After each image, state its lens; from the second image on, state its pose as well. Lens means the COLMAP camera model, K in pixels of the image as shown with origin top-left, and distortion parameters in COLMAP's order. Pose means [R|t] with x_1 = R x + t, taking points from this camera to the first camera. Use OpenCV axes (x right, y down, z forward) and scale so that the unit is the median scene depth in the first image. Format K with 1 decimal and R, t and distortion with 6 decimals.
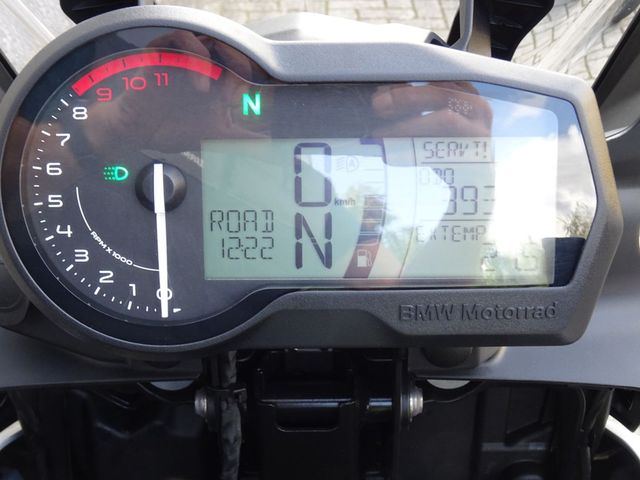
lens RADIAL K [[969.0, 0, 319.7], [0, 969.0, 243.1], [0, 0, 1]] dist [-0.056770, 0.000000]
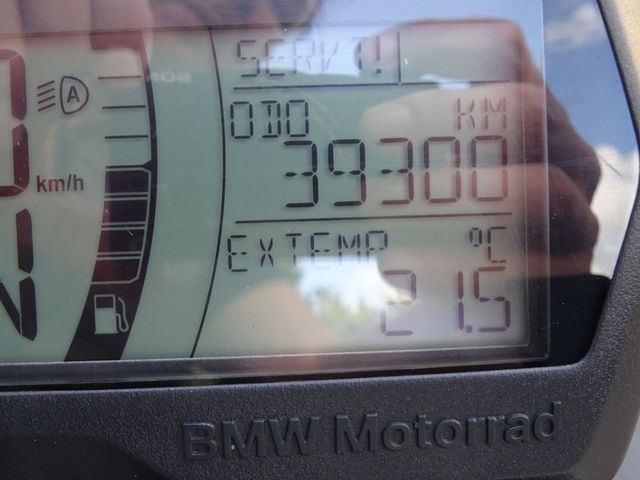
lens RADIAL K [[969.0, 0, 319.9], [0, 969.0, 236.7], [0, 0, 1]] dist [-0.056770, 0.000000]
pose [[0.999153, -0.027291, 0.030783, 0.128293], [0.029720, 0.996237, -0.081419, 0.019524], [-0.028445, 0.082265, 0.996204, 0.568128]]
